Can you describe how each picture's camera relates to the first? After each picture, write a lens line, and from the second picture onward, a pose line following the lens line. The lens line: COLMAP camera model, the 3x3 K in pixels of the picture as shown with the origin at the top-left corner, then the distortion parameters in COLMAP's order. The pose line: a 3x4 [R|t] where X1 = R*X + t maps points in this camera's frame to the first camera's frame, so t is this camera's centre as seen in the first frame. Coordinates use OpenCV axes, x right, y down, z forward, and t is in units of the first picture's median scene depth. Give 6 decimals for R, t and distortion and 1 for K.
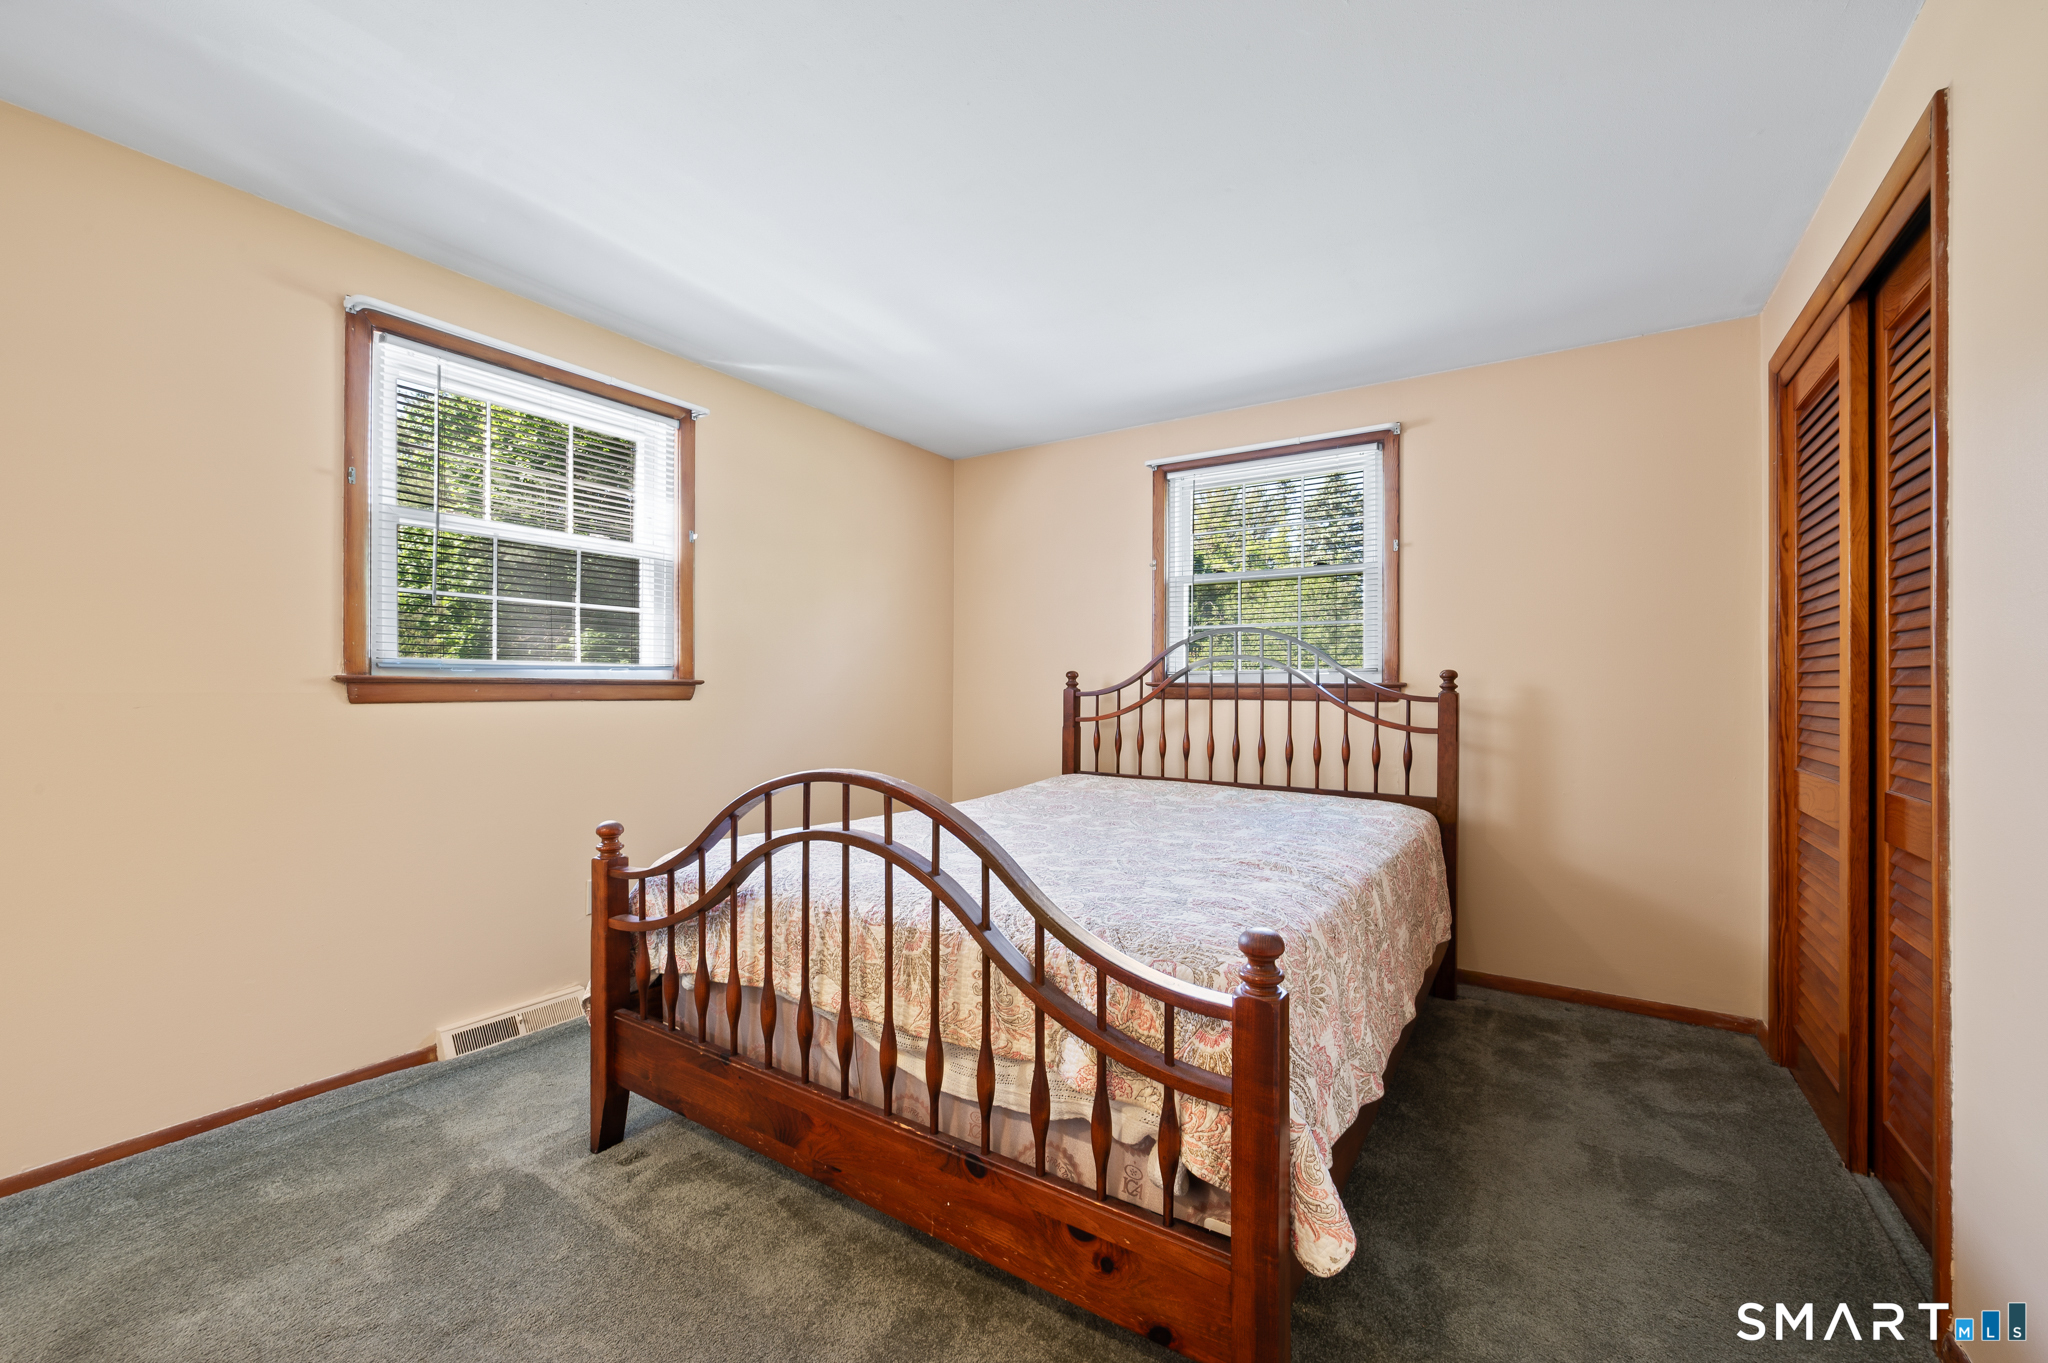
lens RADIAL K [[824.1, 0, 1022.9], [0, 824.1, 675.1], [0, 0, 1]] dist [-0.000238, -0.000129]
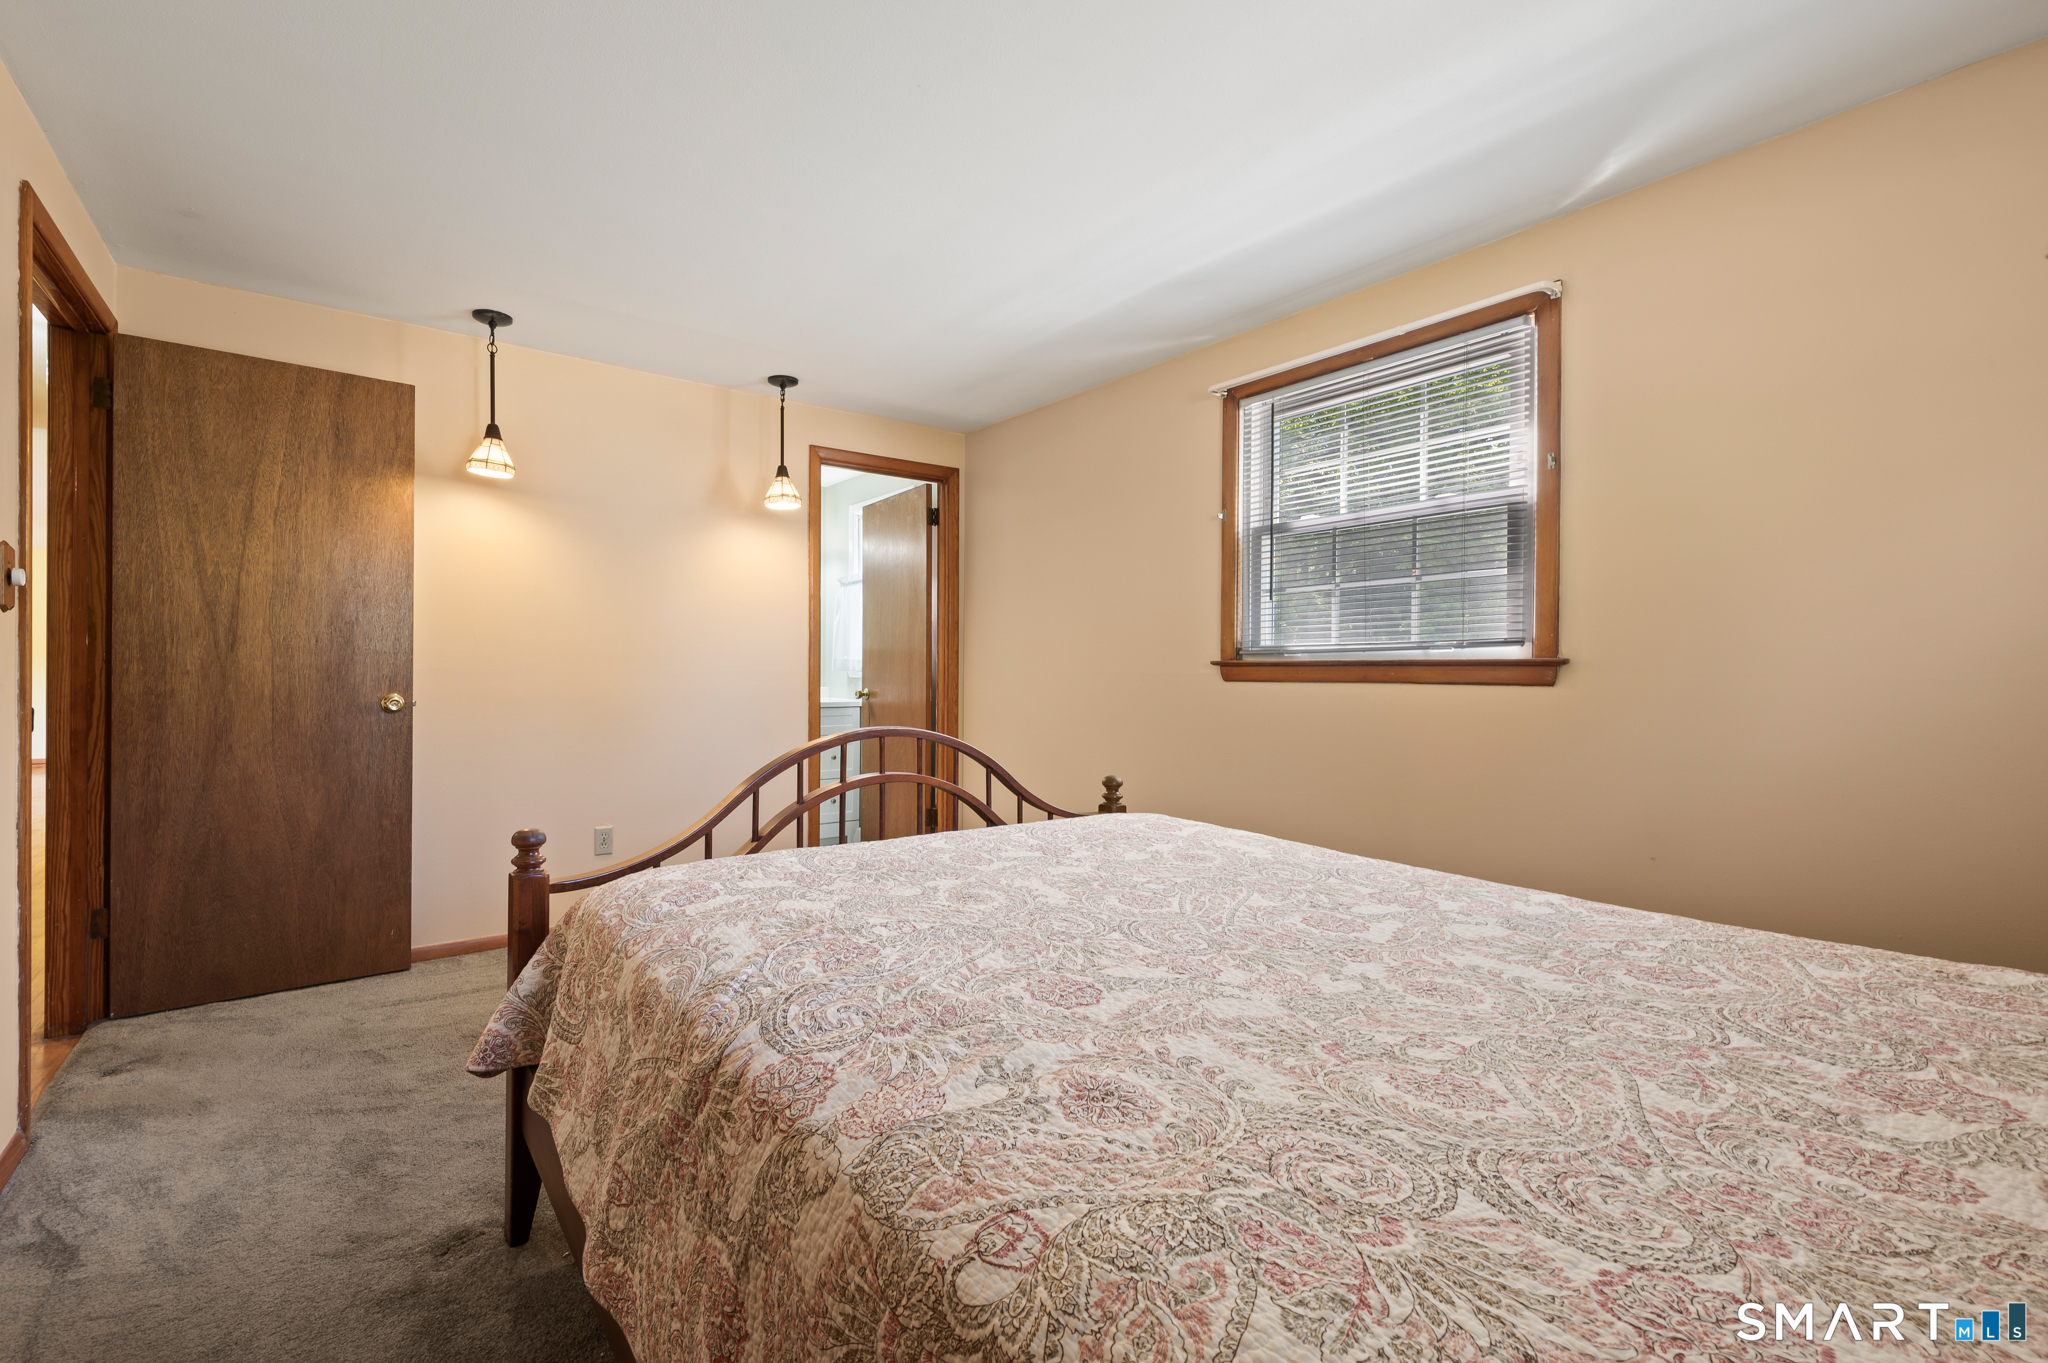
lens RADIAL K [[824.1, 0, 1022.9], [0, 824.1, 675.1], [0, 0, 1]] dist [-0.000238, -0.000129]
pose [[-0.282961, -0.004511, -0.959121, 0.482938], [0.004868, 0.999969, -0.006140, 0.025287], [0.959119, -0.006406, -0.282930, 0.850727]]
